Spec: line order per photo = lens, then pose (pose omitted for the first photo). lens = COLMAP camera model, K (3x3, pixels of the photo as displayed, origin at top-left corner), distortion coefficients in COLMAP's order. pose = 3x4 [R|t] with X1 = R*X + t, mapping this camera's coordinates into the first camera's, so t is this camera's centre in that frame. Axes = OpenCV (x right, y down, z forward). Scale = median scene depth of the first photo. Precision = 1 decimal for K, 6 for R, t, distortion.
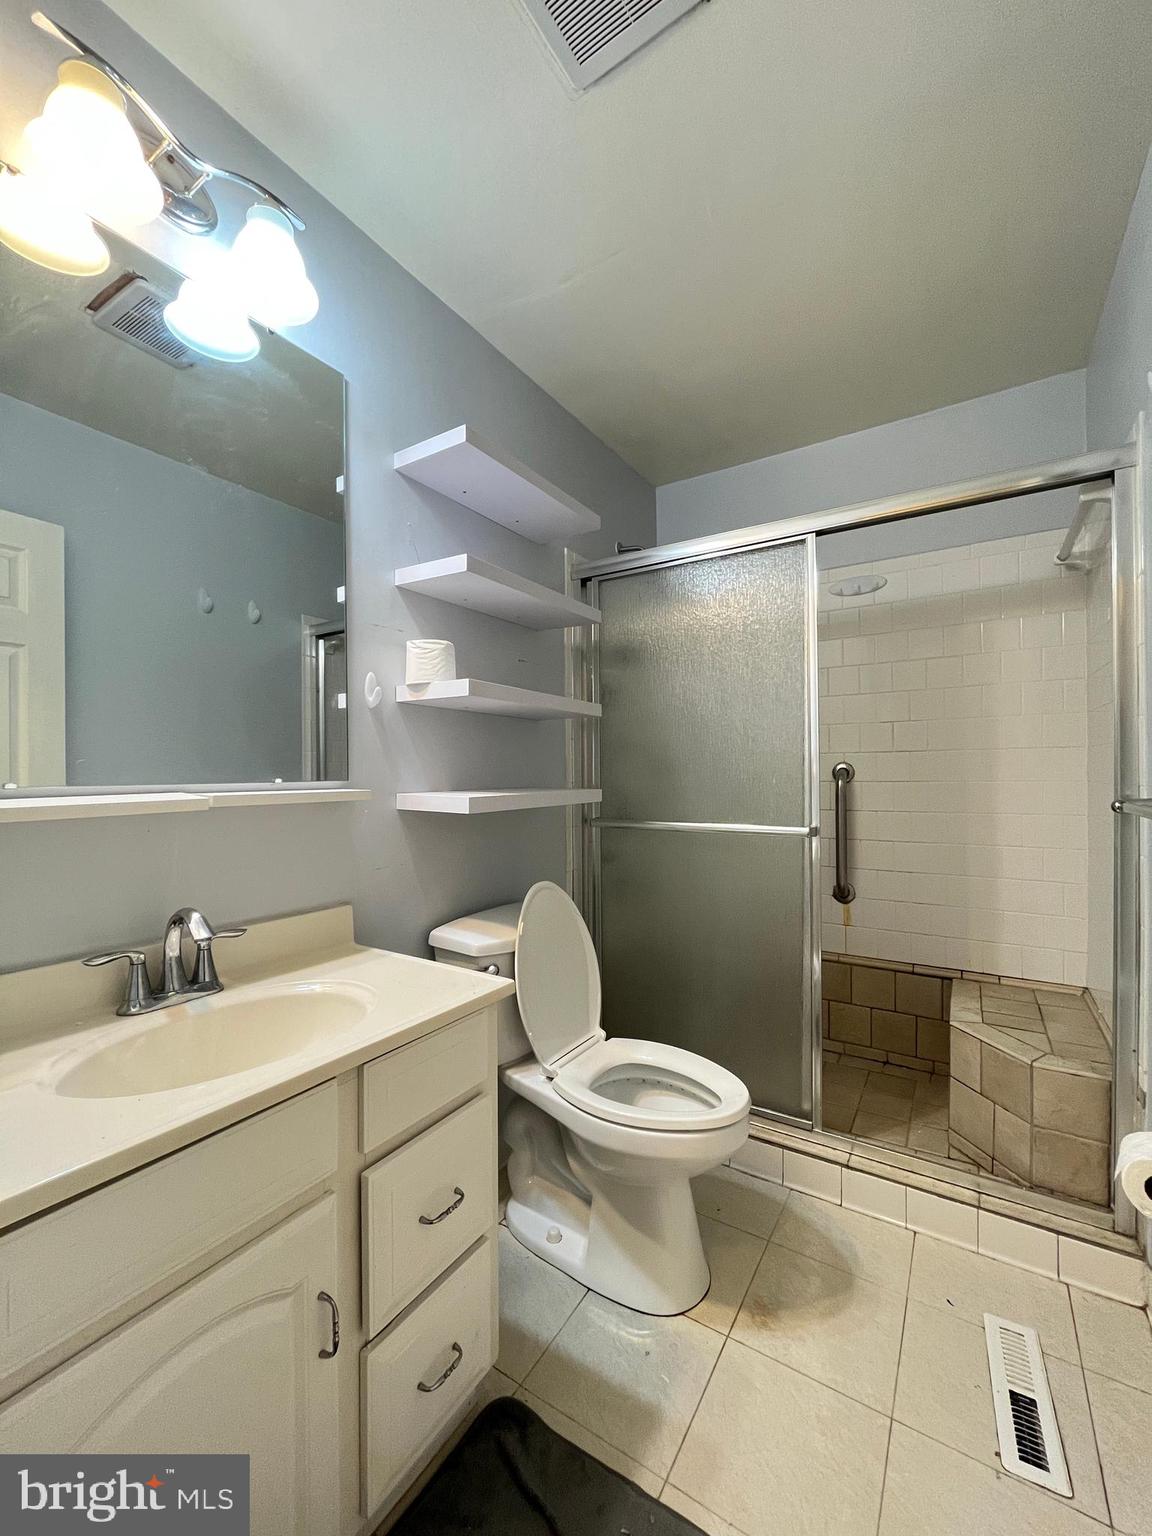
lens RADIAL K [[617.1, 0, 580.2], [0, 617.1, 771.9], [0, 0, 1]] dist [-0.004065, 0.000478]
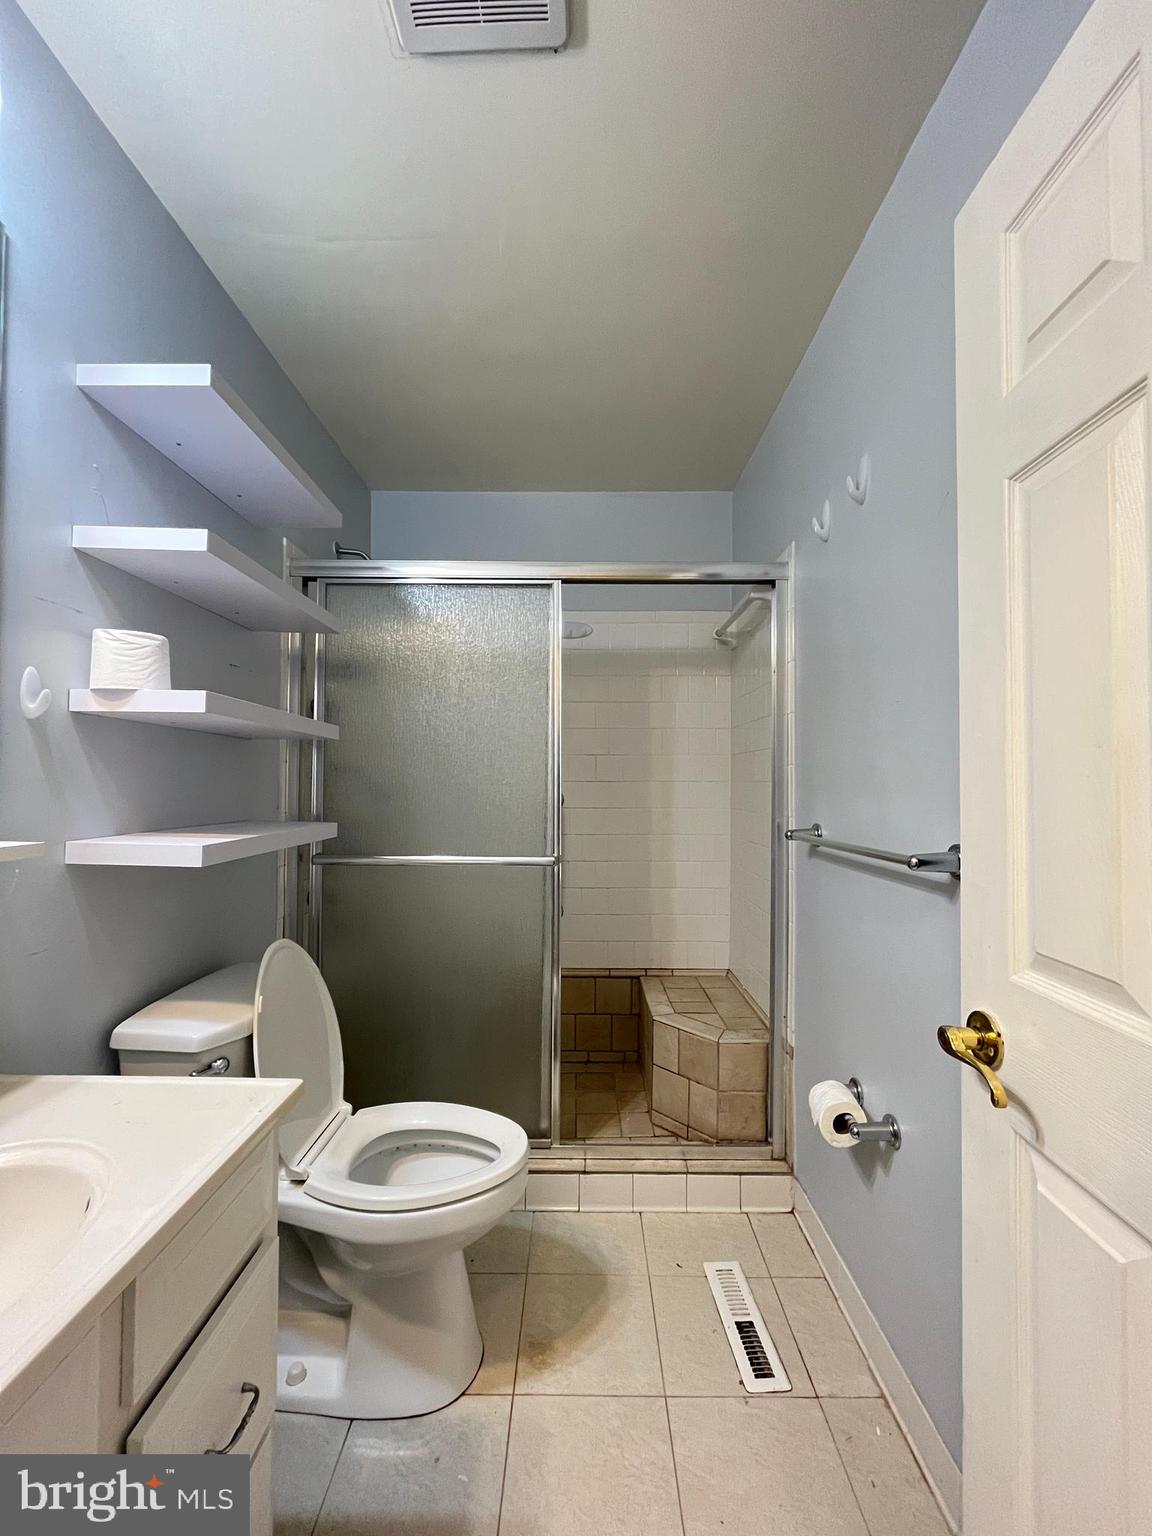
lens RADIAL K [[617.1, 0, 577.5], [0, 617.1, 771.4], [0, 0, 1]] dist [-0.004065, 0.000478]
pose [[0.845743, 0.022913, 0.533098, -0.180957], [-0.011907, 0.999639, -0.024074, -0.034979], [-0.533457, 0.014013, 0.845711, 0.096274]]
